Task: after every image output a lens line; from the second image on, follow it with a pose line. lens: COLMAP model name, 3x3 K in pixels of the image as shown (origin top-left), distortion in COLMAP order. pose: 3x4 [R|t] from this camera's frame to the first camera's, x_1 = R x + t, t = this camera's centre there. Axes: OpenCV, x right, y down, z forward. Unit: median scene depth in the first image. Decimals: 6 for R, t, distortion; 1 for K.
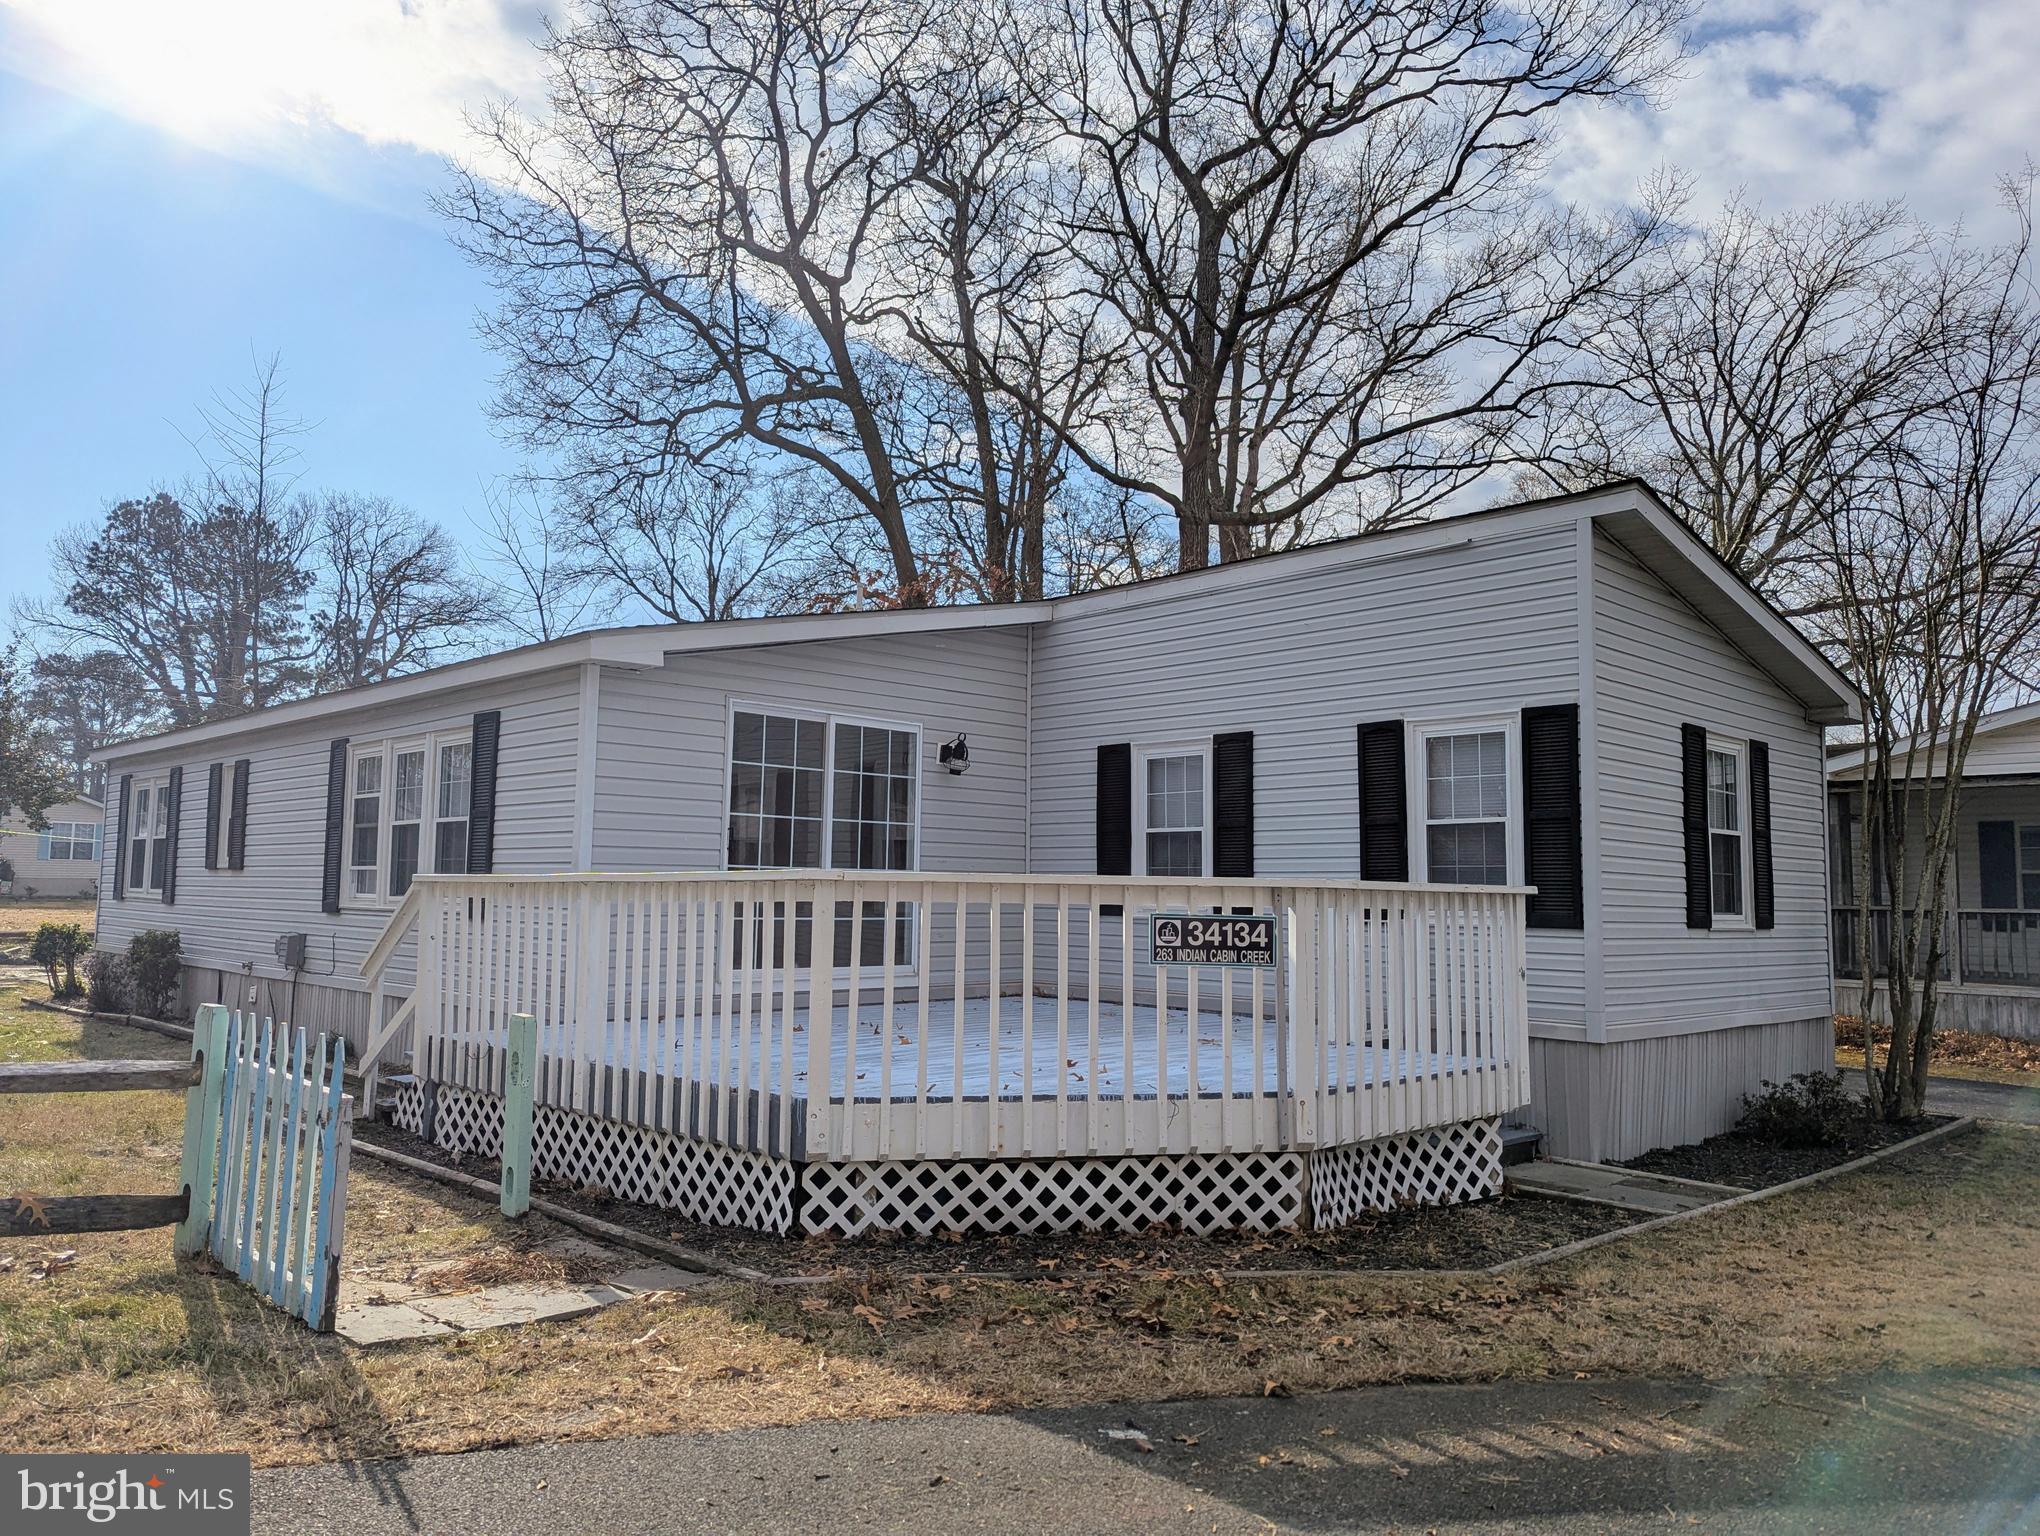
lens RADIAL K [[1421.6, 0, 1002.8], [0, 1421.6, 775.1], [0, 0, 1]] dist [0.066995, -0.052191]
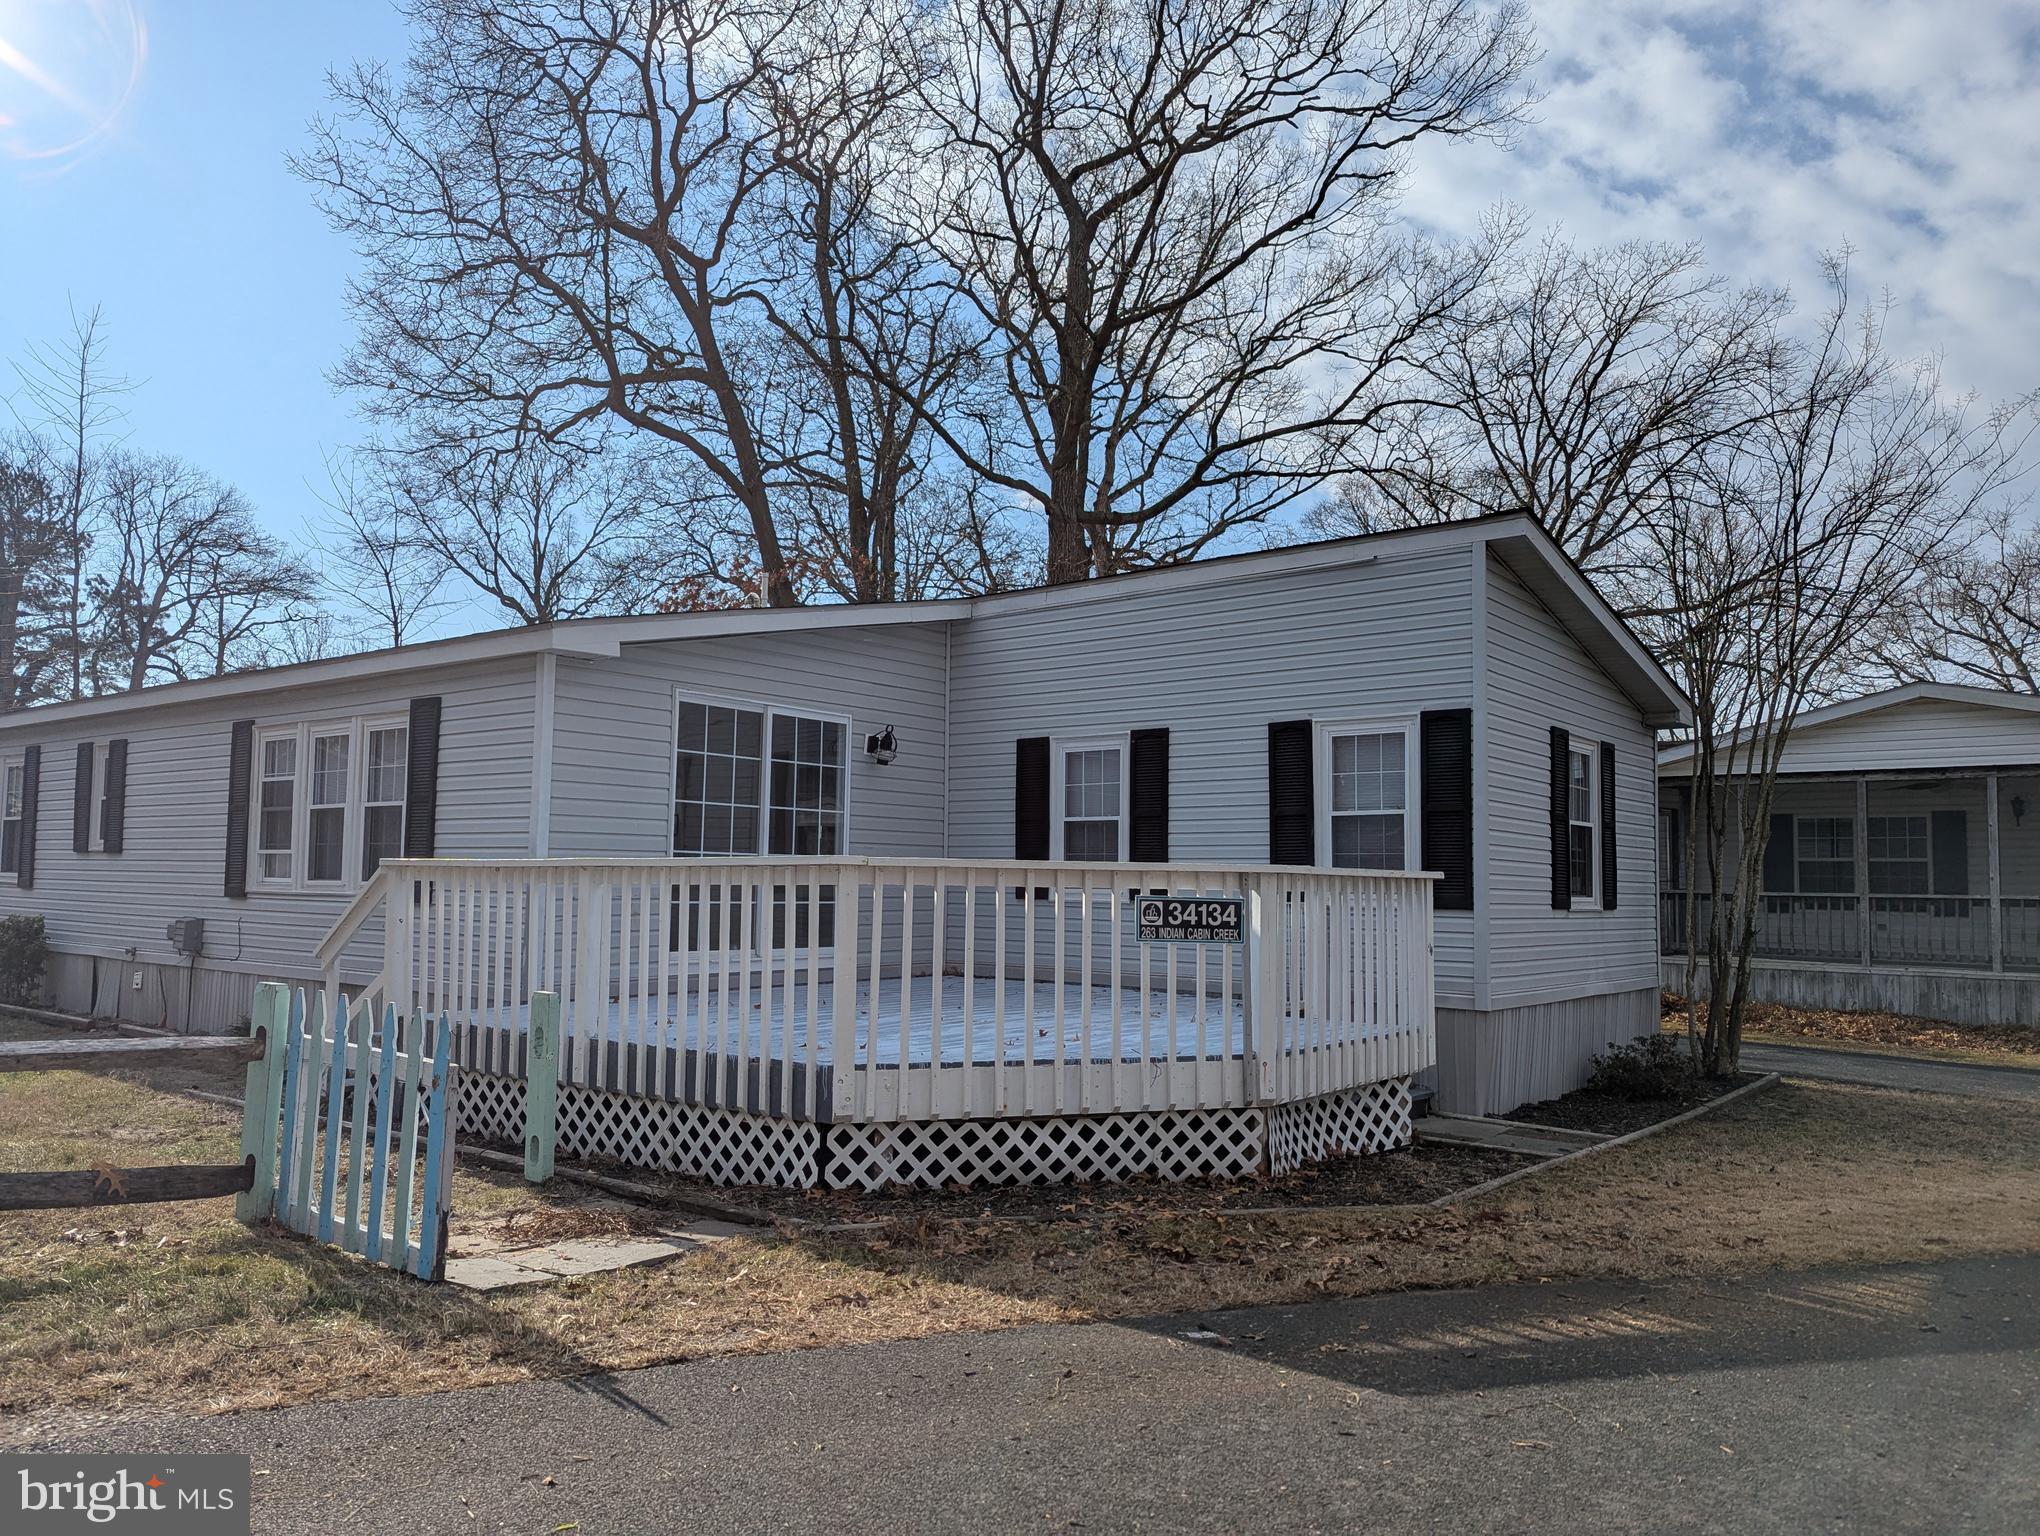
lens RADIAL K [[1422.5, 0, 997.2], [0, 1422.5, 790.9], [0, 0, 1]] dist [0.066987, -0.054118]
pose [[0.992248, 0.008508, 0.123980, -0.083384], [-0.011145, 0.999726, 0.020590, -0.003606], [-0.123771, -0.021812, 0.992071, -0.049715]]
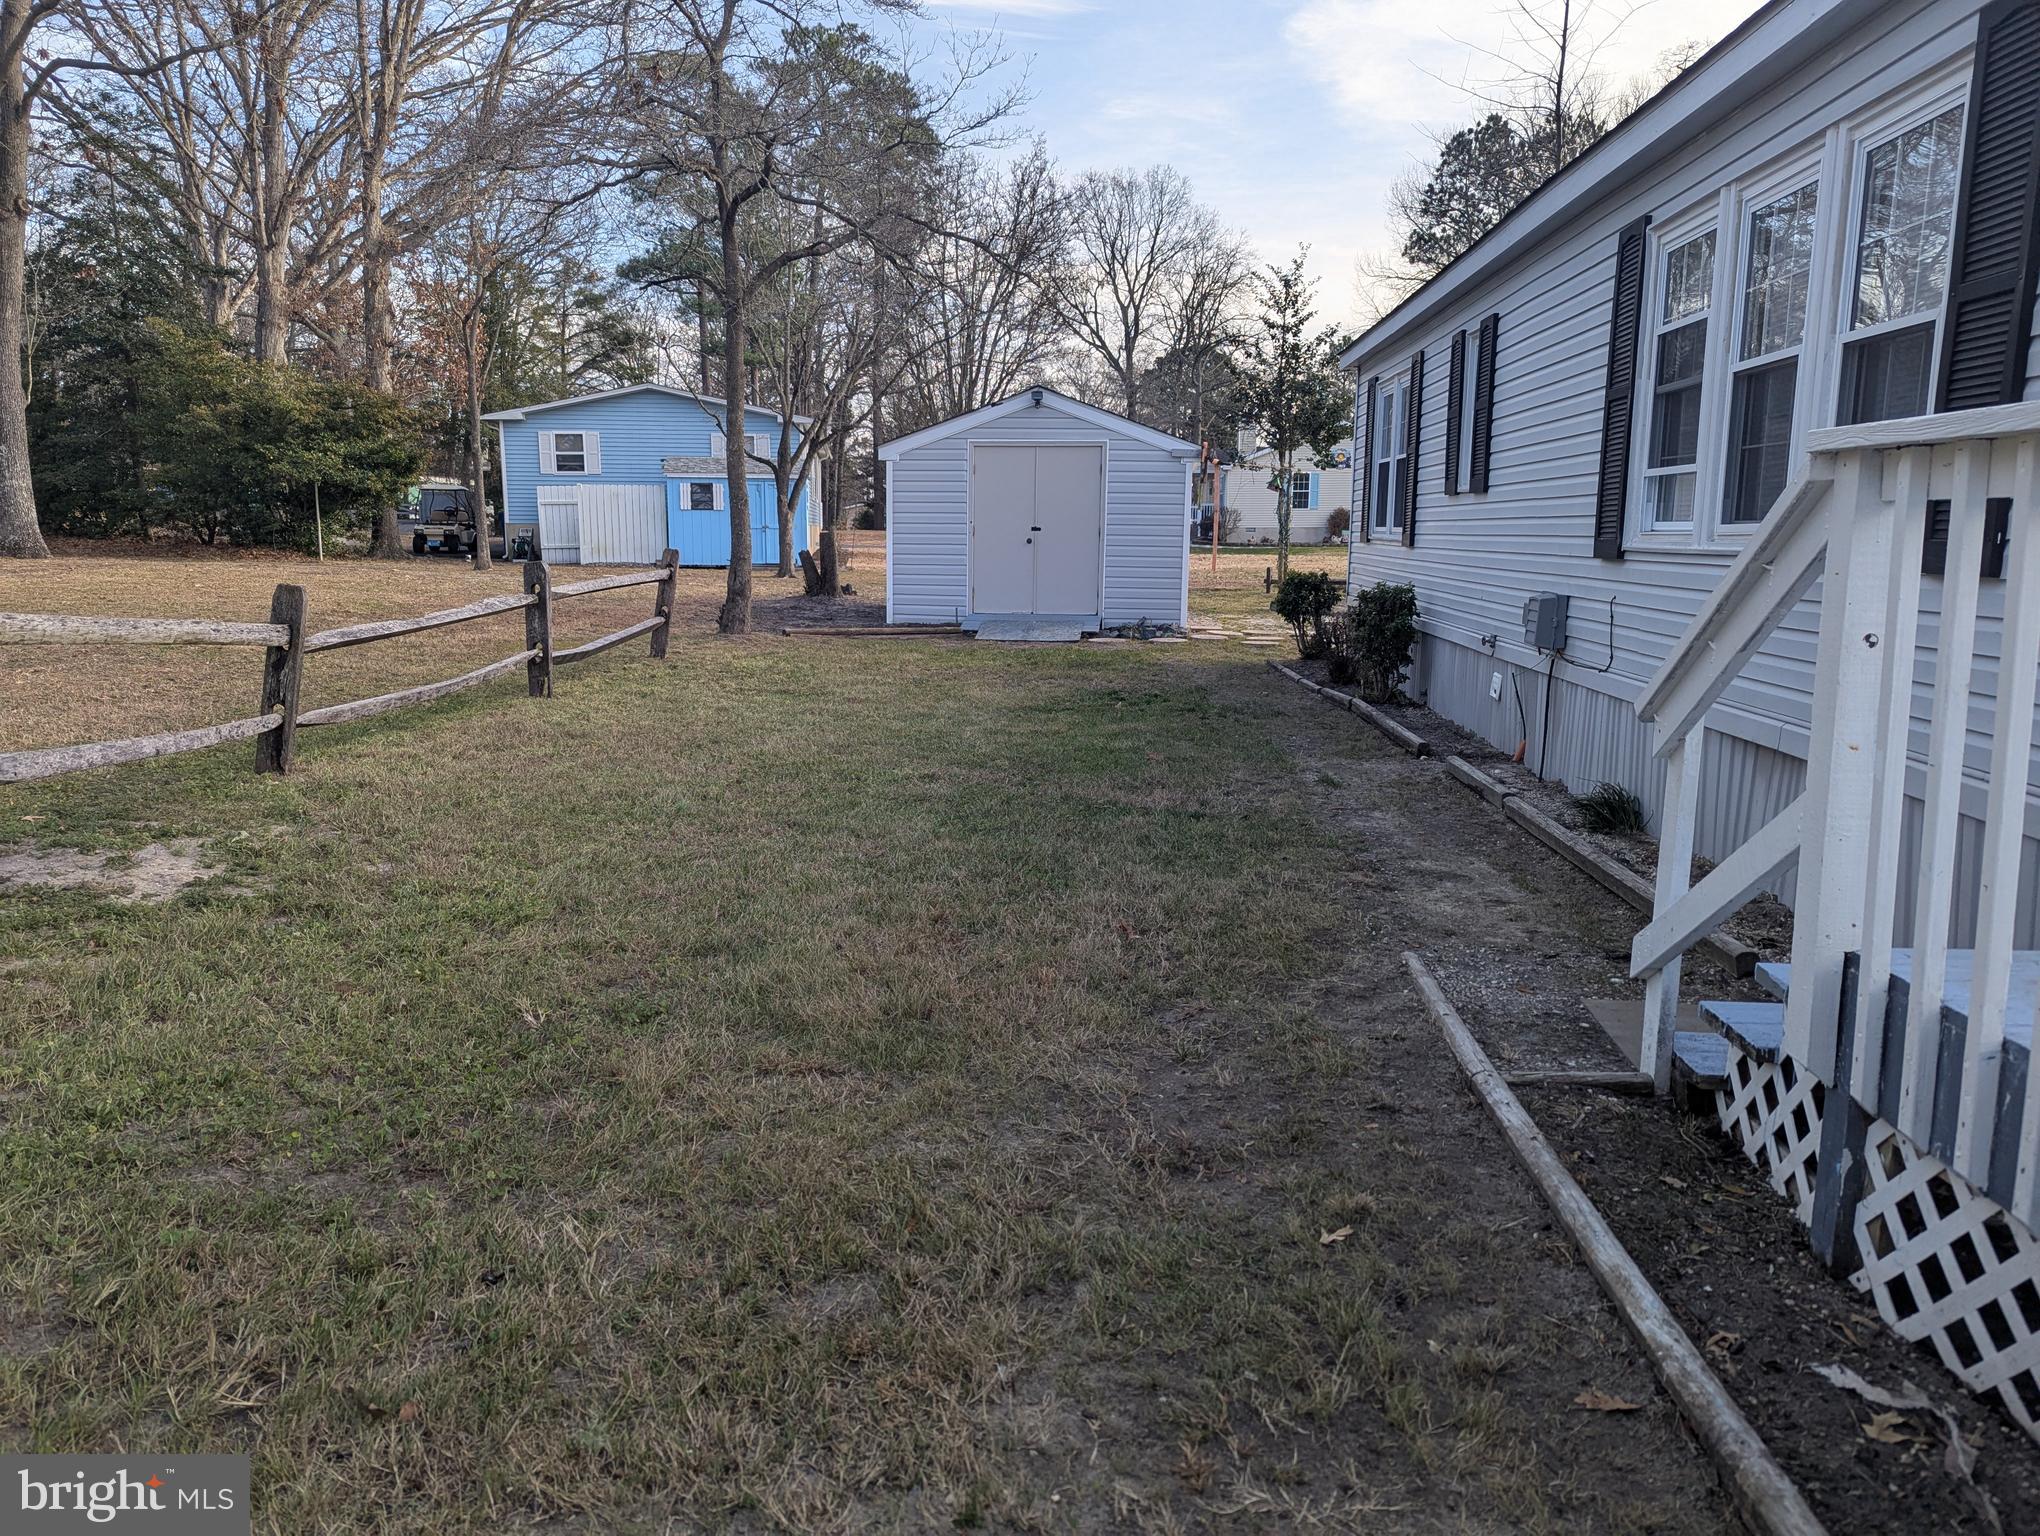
lens RADIAL K [[1423.5, 0, 979.7], [0, 1423.5, 747.4], [0, 0, 1]] dist [0.084980, -0.046563]
pose [[0.644817, 0.103705, -0.757269, -0.224322], [0.066446, 0.979396, 0.190704, 0.051570], [0.761444, -0.173287, 0.624640, 0.526274]]
